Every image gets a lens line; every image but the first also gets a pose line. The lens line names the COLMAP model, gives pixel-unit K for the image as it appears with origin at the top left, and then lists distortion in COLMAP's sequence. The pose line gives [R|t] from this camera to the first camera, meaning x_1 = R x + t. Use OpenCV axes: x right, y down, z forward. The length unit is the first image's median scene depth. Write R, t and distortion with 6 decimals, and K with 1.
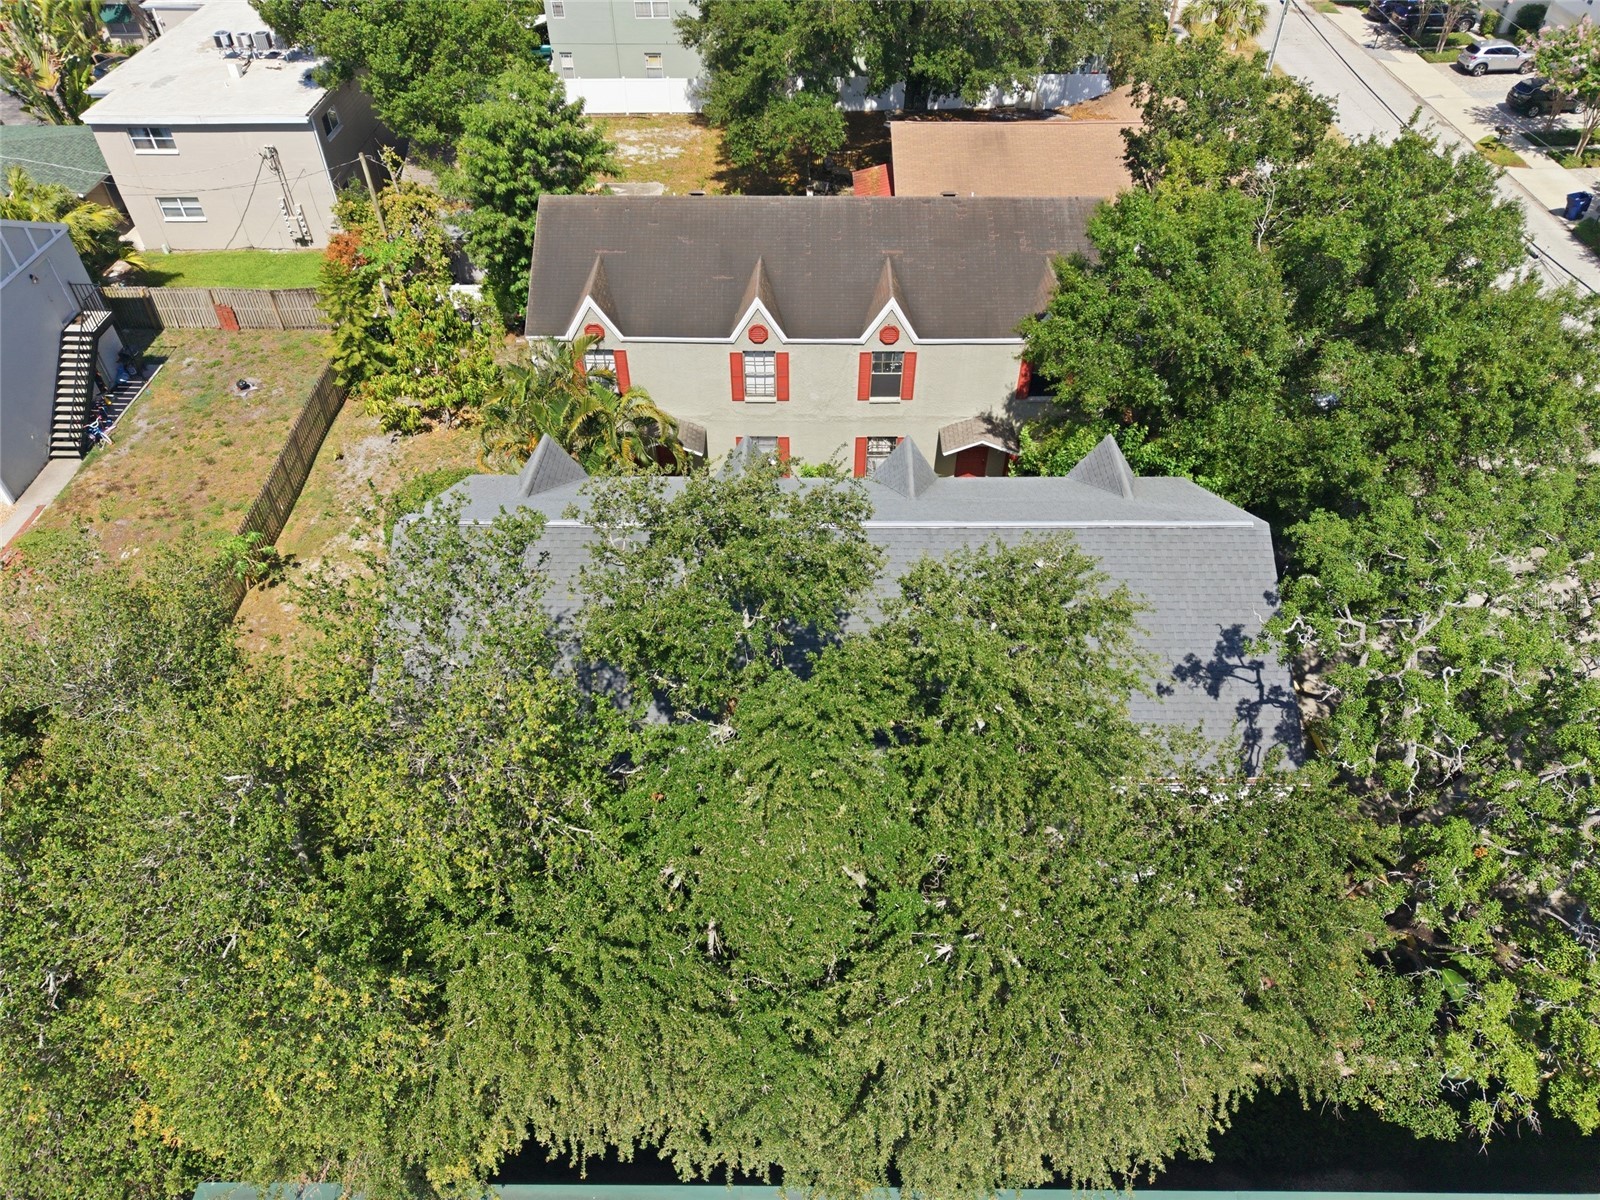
lens RADIAL K [[1051.6, 0, 798.8], [0, 1051.6, 602.3], [0, 0, 1]] dist [0.033211, -0.024253]
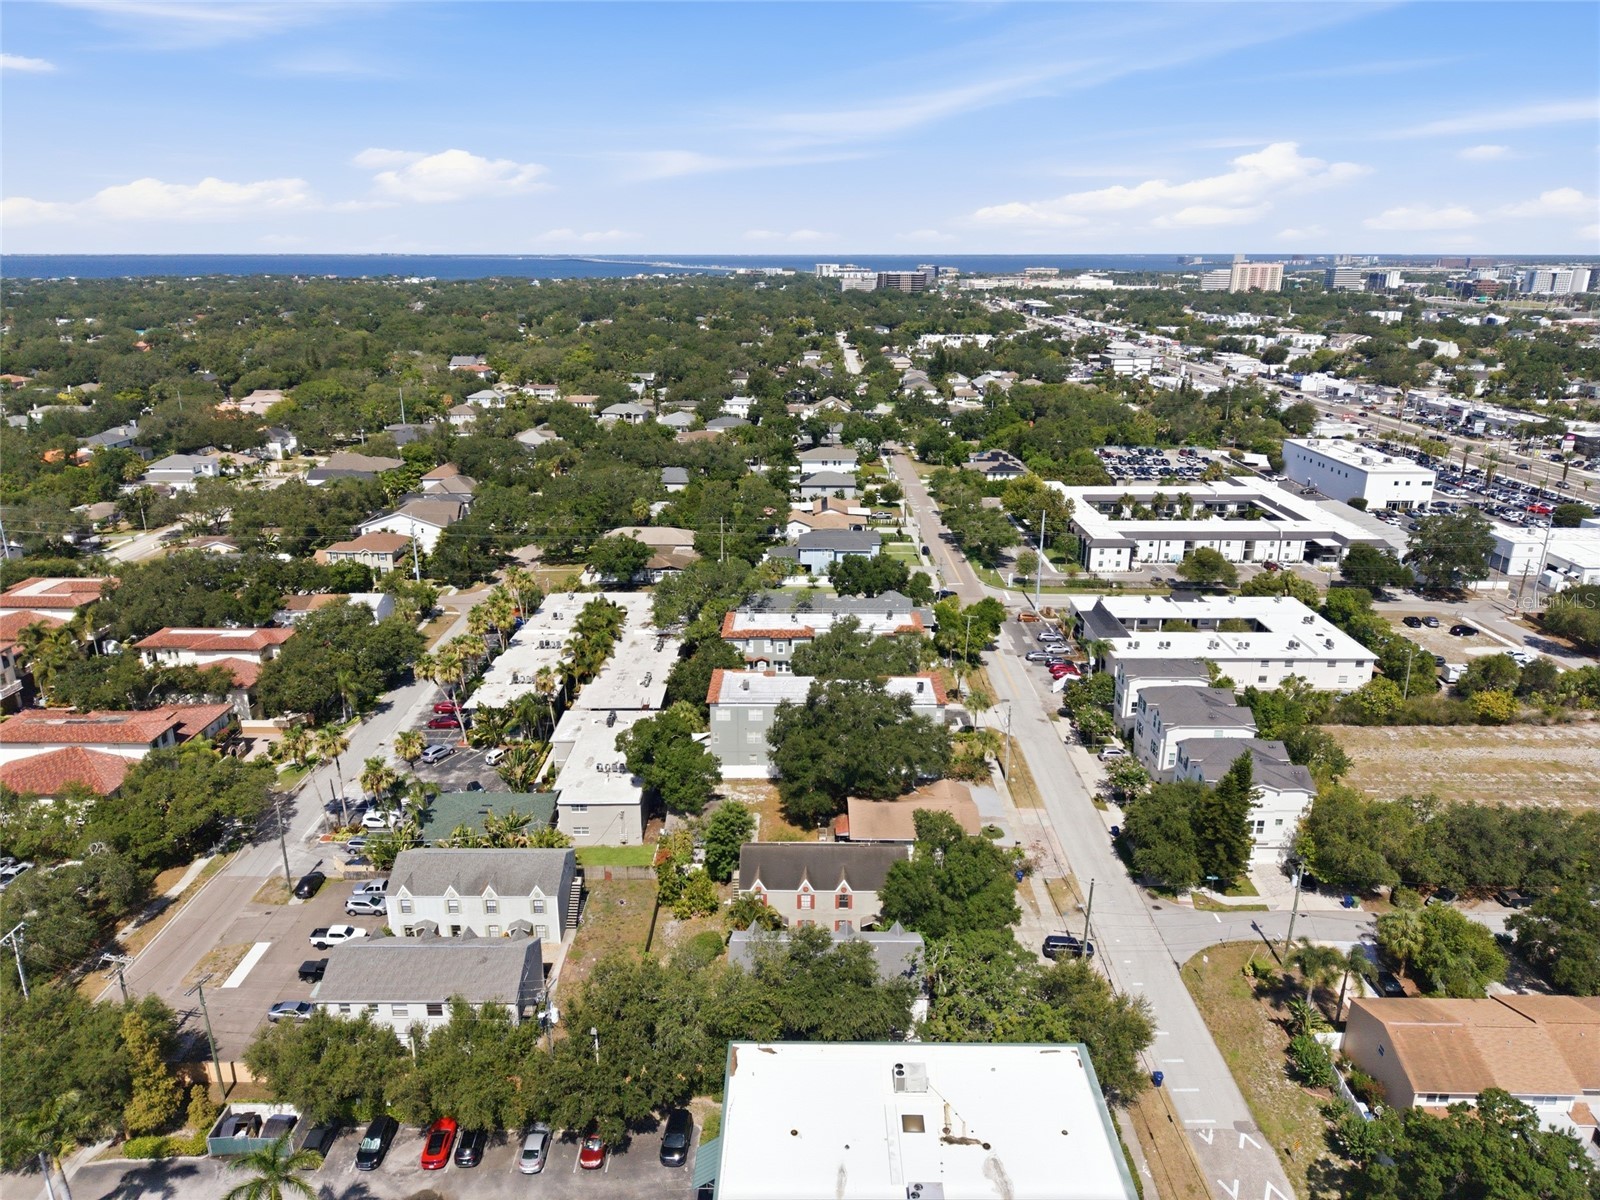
lens RADIAL K [[1051.6, 0, 789.2], [0, 1051.6, 593.0], [0, 0, 1]] dist [0.033211, -0.024253]
pose [[0.999919, 0.000312, -0.012727, -0.046512], [-0.005901, 0.897193, -0.441600, 0.377858], [0.011280, 0.441639, 0.897122, -2.391627]]
